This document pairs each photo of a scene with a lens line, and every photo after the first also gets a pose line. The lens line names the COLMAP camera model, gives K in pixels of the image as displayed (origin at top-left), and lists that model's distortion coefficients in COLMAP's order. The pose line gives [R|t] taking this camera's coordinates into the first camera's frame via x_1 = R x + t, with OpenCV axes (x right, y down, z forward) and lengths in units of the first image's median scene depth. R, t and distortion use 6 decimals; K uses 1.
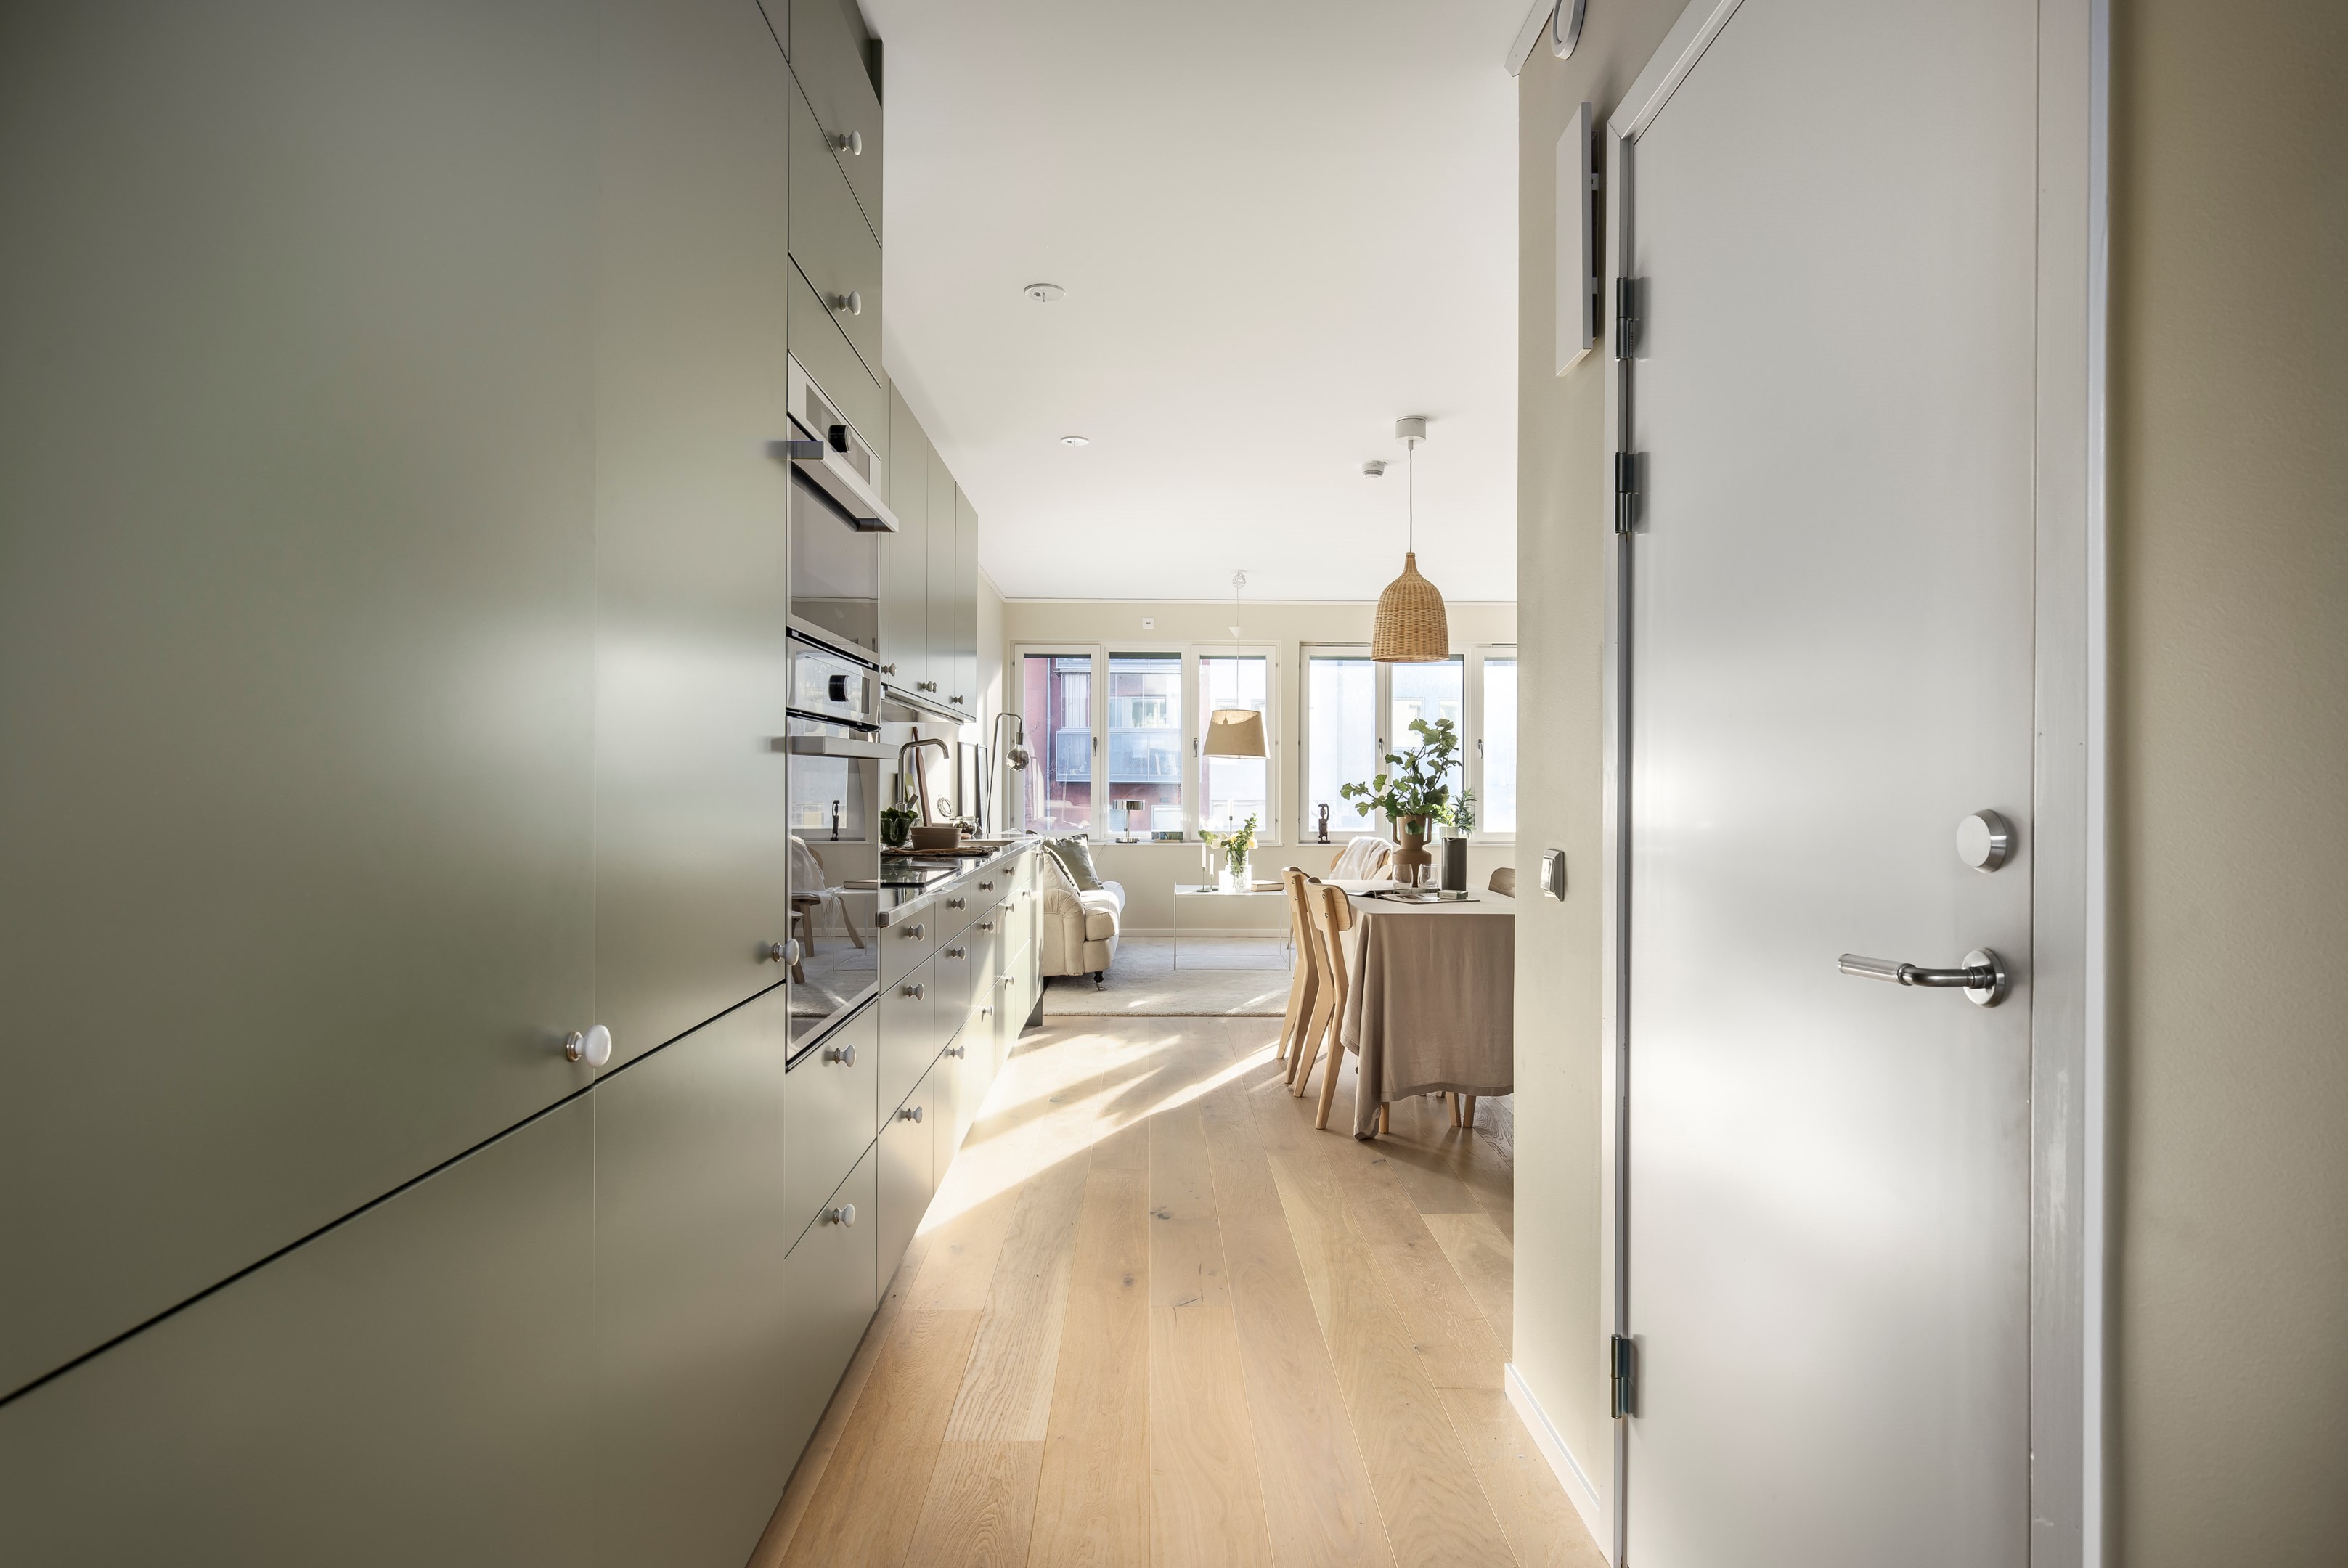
lens RADIAL K [[1338.6, 0, 1157.7], [0, 1338.6, 785.0], [0, 0, 1]] dist [0.002629, 0.000409]
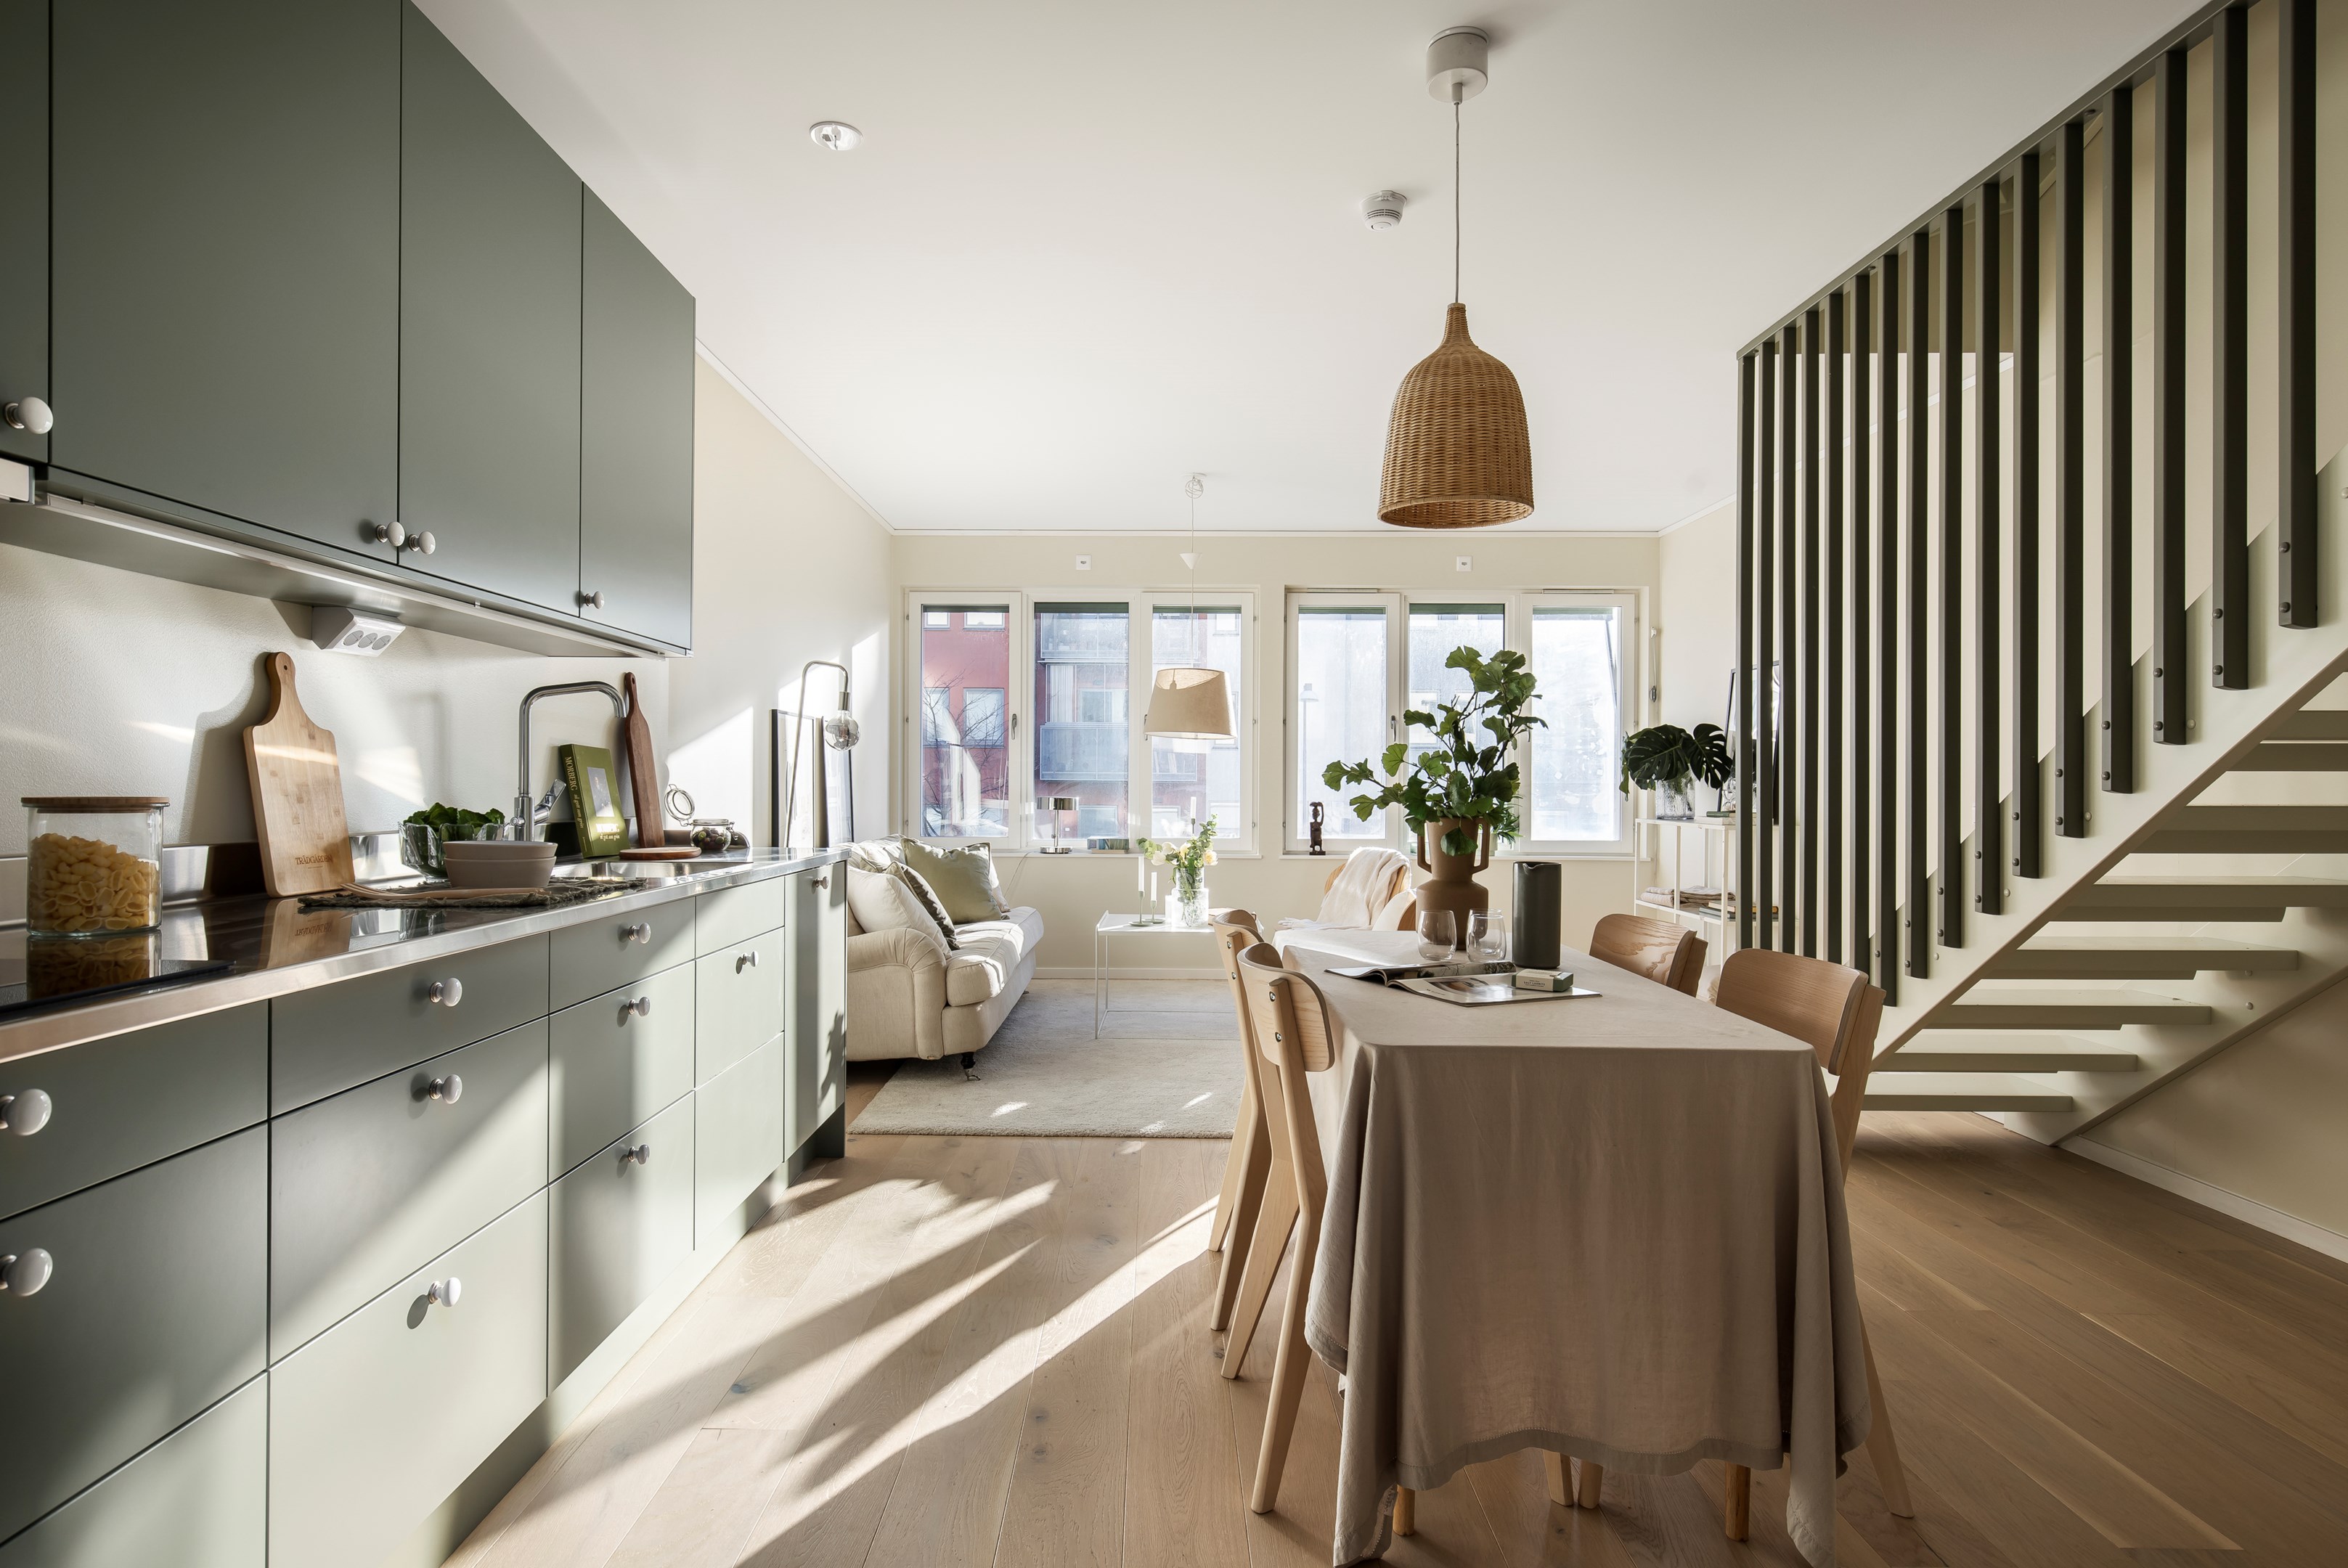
lens RADIAL K [[1338.6, 0, 1157.7], [0, 1338.6, 785.0], [0, 0, 1]] dist [0.002629, 0.000409]
pose [[0.999967, 0.003450, -0.007361, 0.071761], [-0.003458, 0.999993, -0.001124, 0.009564], [0.007357, 0.001149, 0.999972, 0.442586]]
